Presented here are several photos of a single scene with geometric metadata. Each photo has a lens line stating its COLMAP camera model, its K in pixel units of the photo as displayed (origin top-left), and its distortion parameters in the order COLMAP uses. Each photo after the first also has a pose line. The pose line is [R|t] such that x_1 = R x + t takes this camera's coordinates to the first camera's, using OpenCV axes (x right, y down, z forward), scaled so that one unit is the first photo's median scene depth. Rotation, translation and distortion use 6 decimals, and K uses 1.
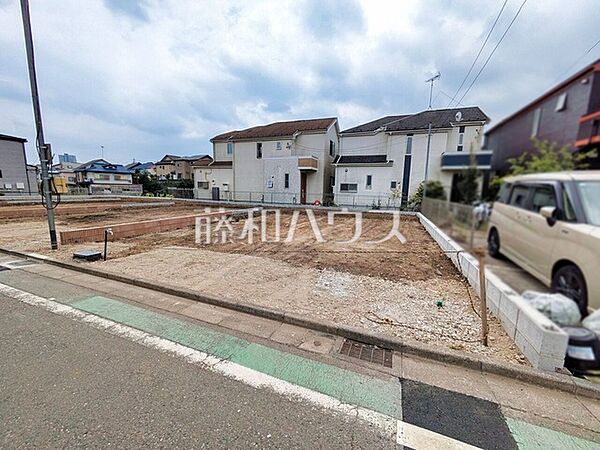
lens RADIAL K [[238.3, 0, 302.2], [0, 238.3, 224.2], [0, 0, 1]] dist [-0.003430, 0.002720]
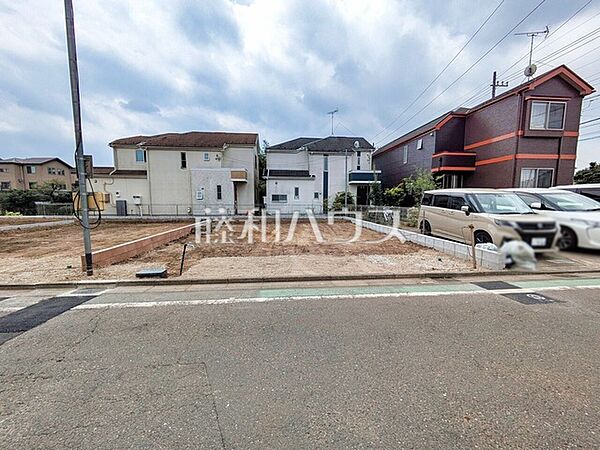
lens RADIAL K [[238.3, 0, 302.2], [0, 238.3, 224.2], [0, 0, 1]] dist [-0.003430, 0.002720]
pose [[0.891288, -0.066199, 0.448580, -0.210822], [0.084940, 0.996148, -0.021762, 0.001482], [-0.445411, 0.057499, 0.893478, -0.035762]]
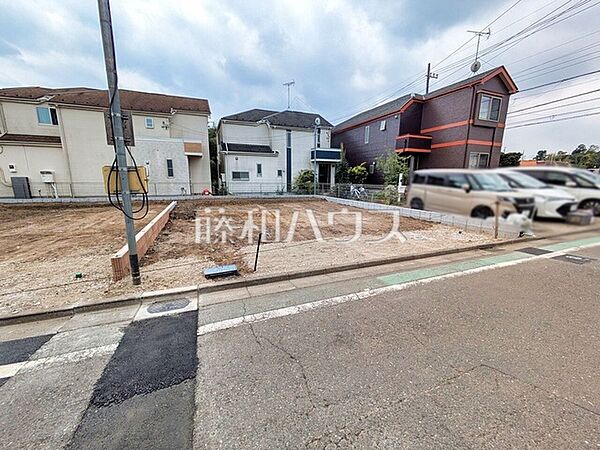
lens RADIAL K [[238.3, 0, 302.2], [0, 238.3, 224.2], [0, 0, 1]] dist [-0.003430, 0.002720]
pose [[0.721261, -0.148034, 0.676660, -0.325374], [0.111658, 0.988968, 0.097341, -0.017450], [-0.683605, 0.005346, 0.729833, 0.073041]]
